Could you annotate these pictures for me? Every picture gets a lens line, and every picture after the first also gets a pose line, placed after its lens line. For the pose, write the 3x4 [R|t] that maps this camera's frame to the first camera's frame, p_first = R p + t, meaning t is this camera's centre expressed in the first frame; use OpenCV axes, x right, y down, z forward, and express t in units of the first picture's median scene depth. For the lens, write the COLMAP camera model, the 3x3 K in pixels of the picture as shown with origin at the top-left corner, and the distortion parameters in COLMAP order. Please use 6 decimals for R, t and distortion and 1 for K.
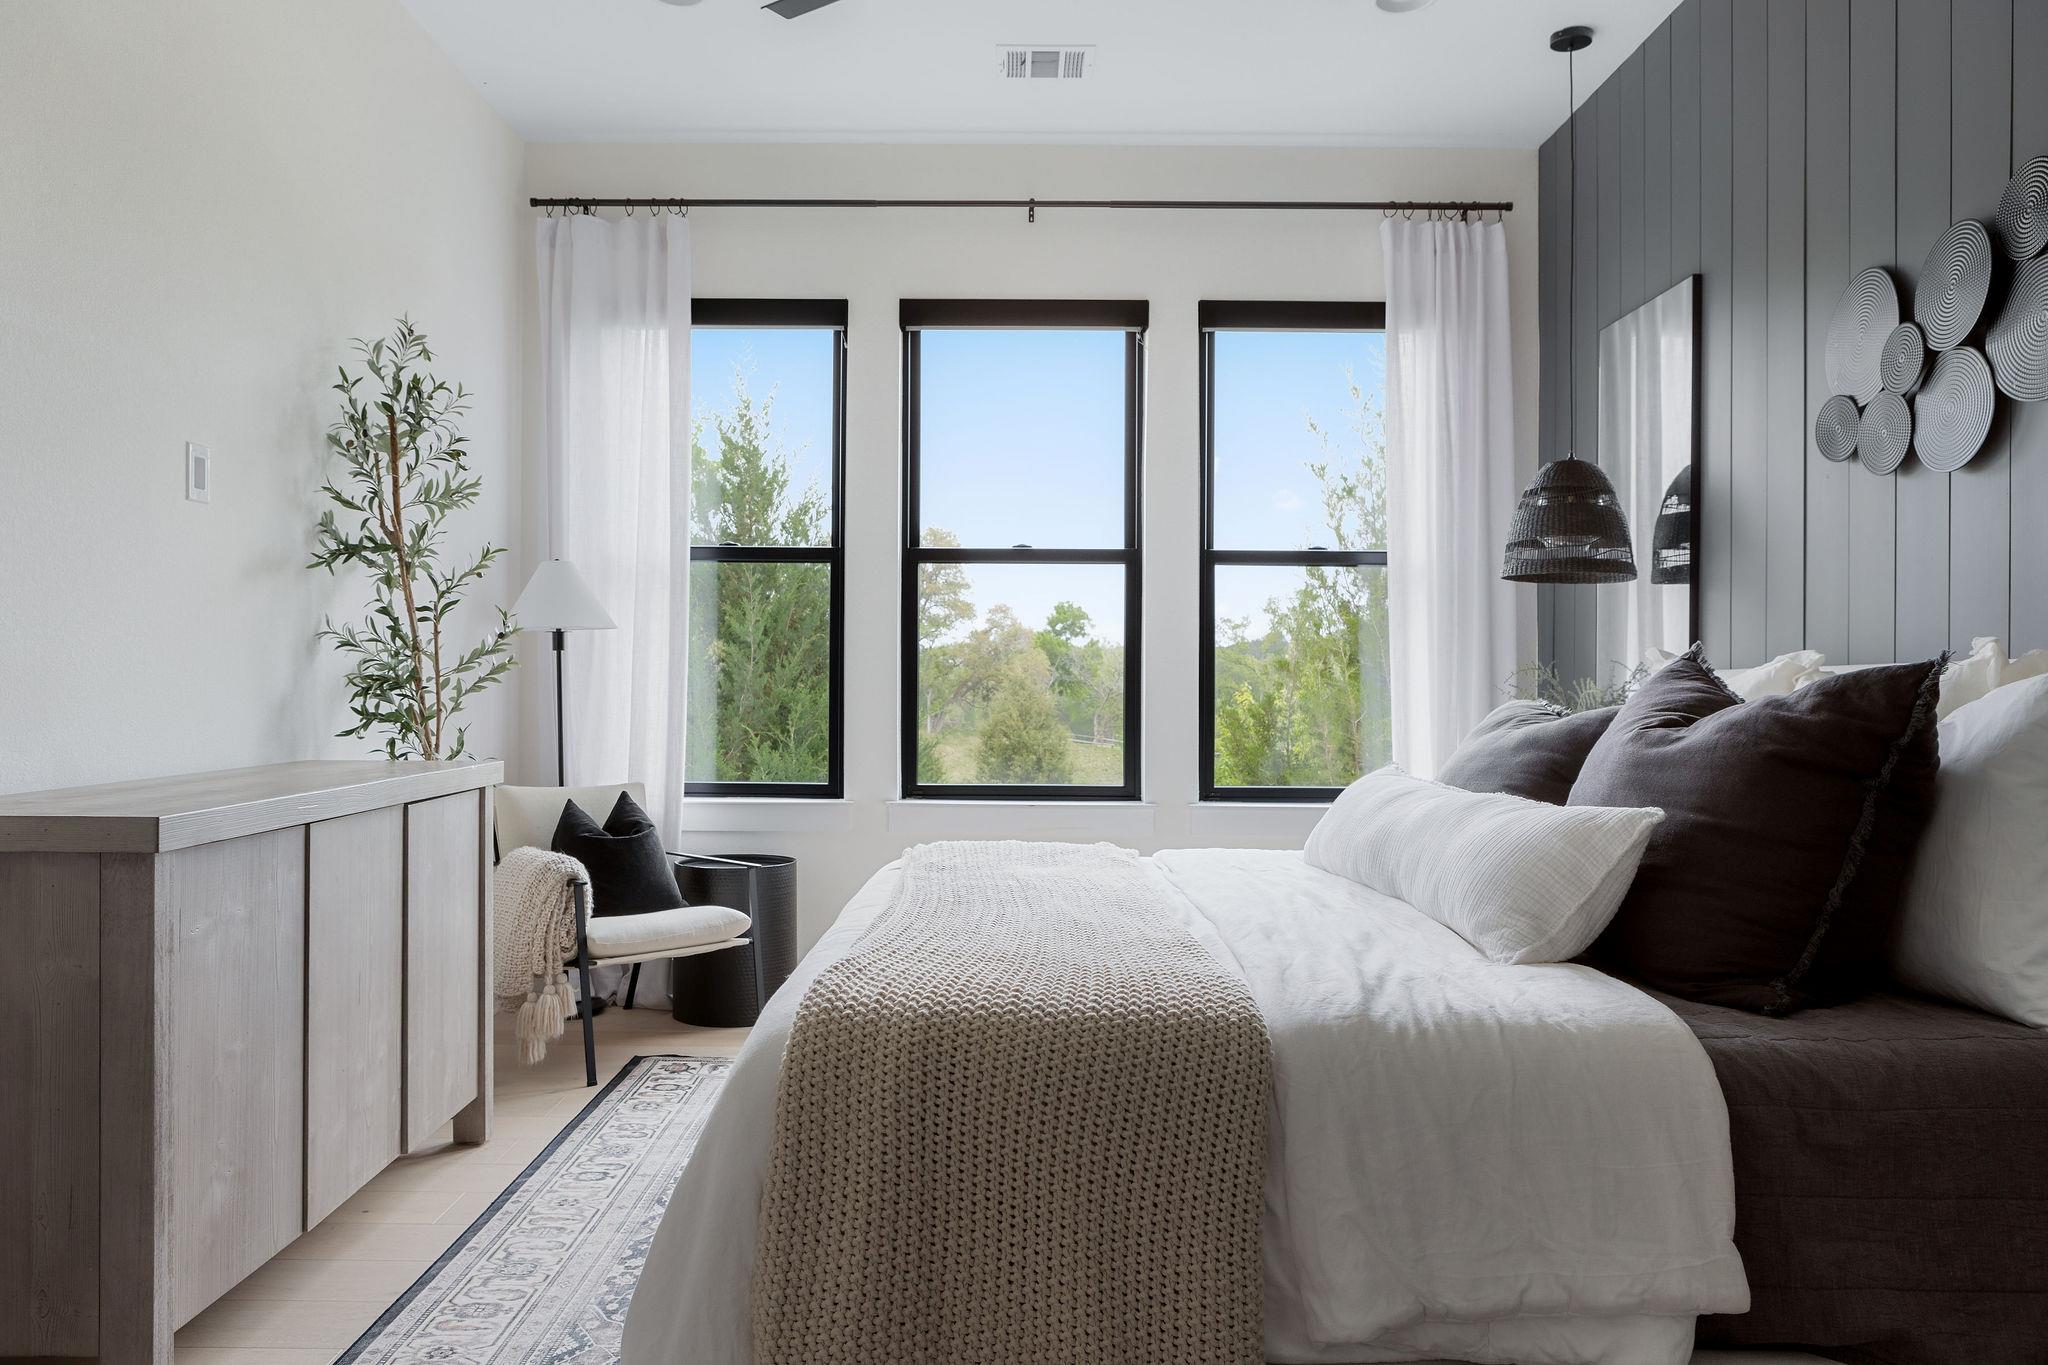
lens RADIAL K [[1434.5, 0, 1024.0], [0, 1434.5, 682.5], [0, 0, 1]] dist [-0.043738, 0.039575]
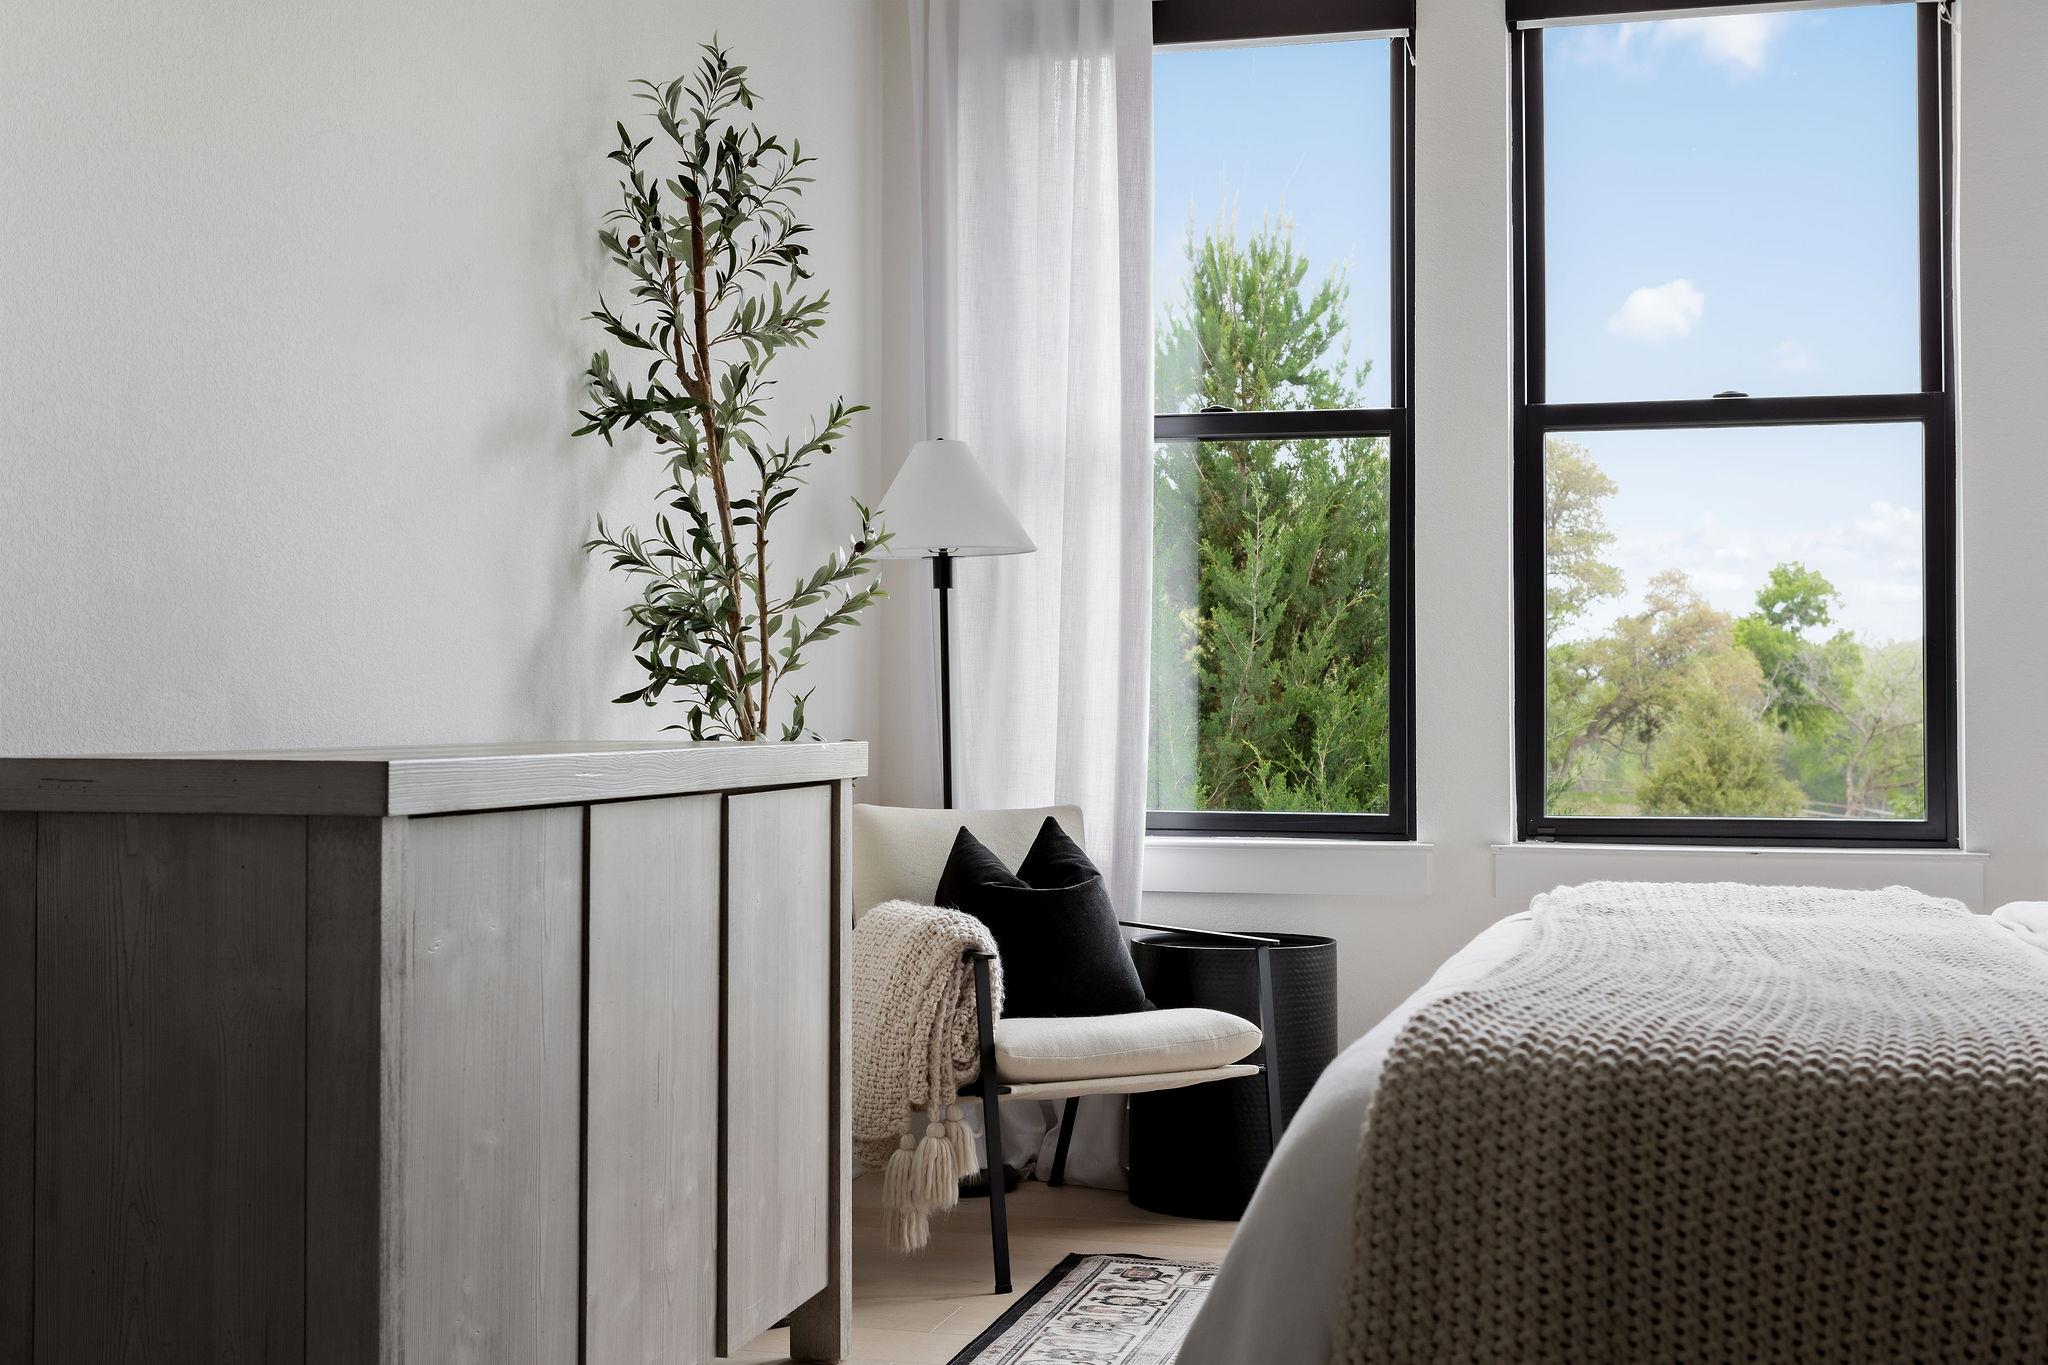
lens RADIAL K [[2495.1, 0, 1024.0], [0, 2495.1, 682.5], [0, 0, 1]] dist [-0.046316, 0.032080]
pose [[0.964552, -0.009270, -0.263732, -0.016430], [0.002821, 0.999688, -0.024822, 0.053768], [0.263879, 0.023198, 0.964277, -0.015225]]
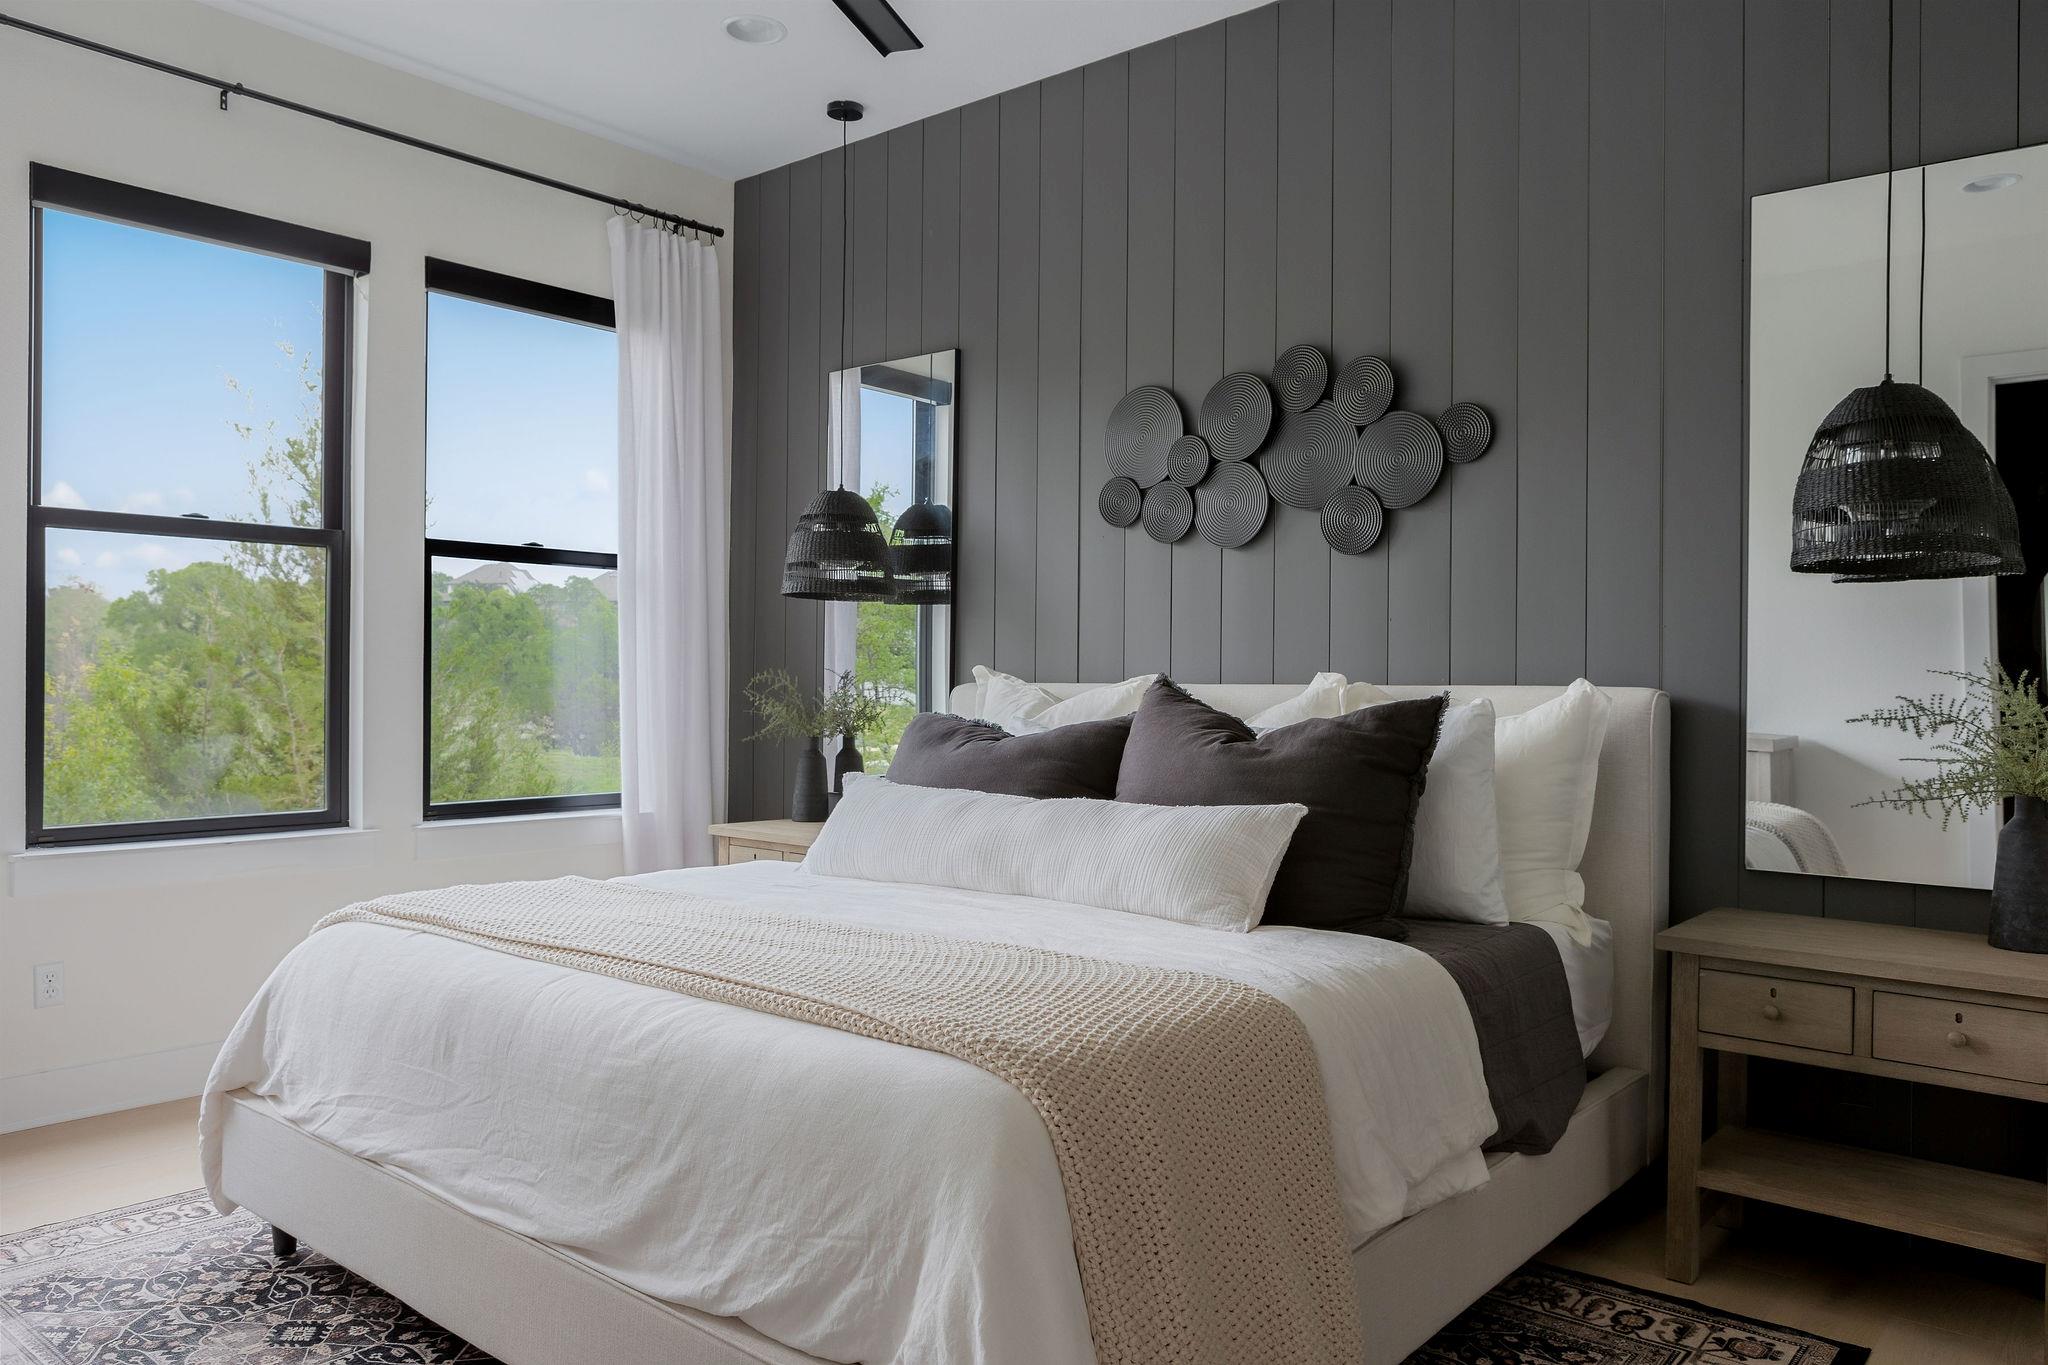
lens RADIAL K [[1467.8, 0, 1025.9], [0, 1467.8, 682.4], [0, 0, 1]] dist [-0.004028, -0.001208]
pose [[0.630241, -0.001683, 0.776398, -0.442800], [-0.009863, 0.999900, 0.010173, -0.021261], [-0.776337, -0.014069, 0.630161, 0.175305]]
